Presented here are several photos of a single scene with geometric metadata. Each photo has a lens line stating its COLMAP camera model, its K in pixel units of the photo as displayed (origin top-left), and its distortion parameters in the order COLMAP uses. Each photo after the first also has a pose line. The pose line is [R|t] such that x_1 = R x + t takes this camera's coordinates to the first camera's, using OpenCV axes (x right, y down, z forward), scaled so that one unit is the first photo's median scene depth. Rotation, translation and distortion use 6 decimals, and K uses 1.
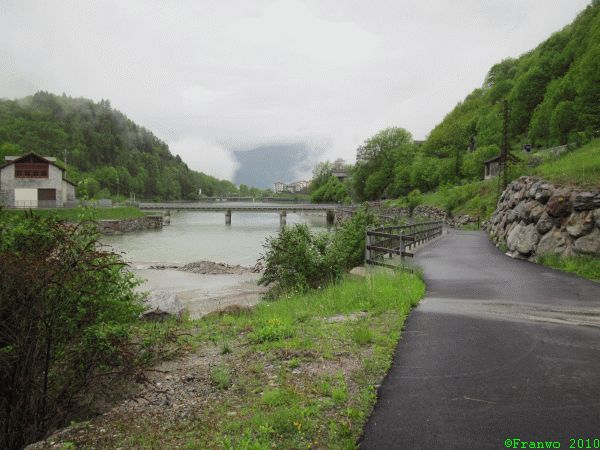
lens RADIAL K [[627.5, 0, 300.0], [0, 627.5, 225.0], [0, 0, 1]] dist [-0.010270, -0.012761]
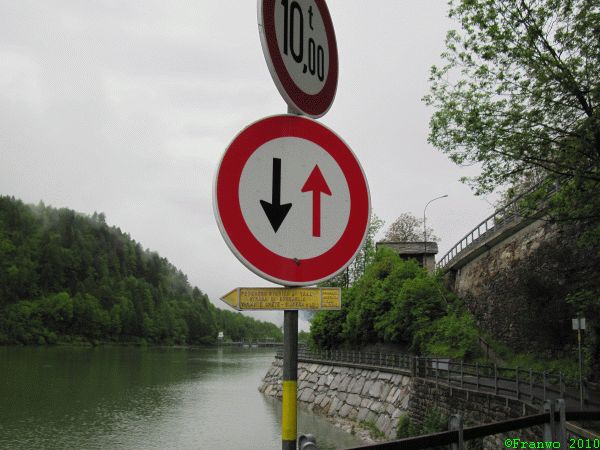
lens RADIAL K [[627.5, 0, 300.0], [0, 627.5, 225.0], [0, 0, 1]] dist [-0.010270, -0.012761]
pose [[0.994798, -0.006114, -0.101687, 0.018139], [-0.017665, 0.972721, -0.231303, -0.009797], [0.100327, 0.231896, 0.967553, 0.291763]]
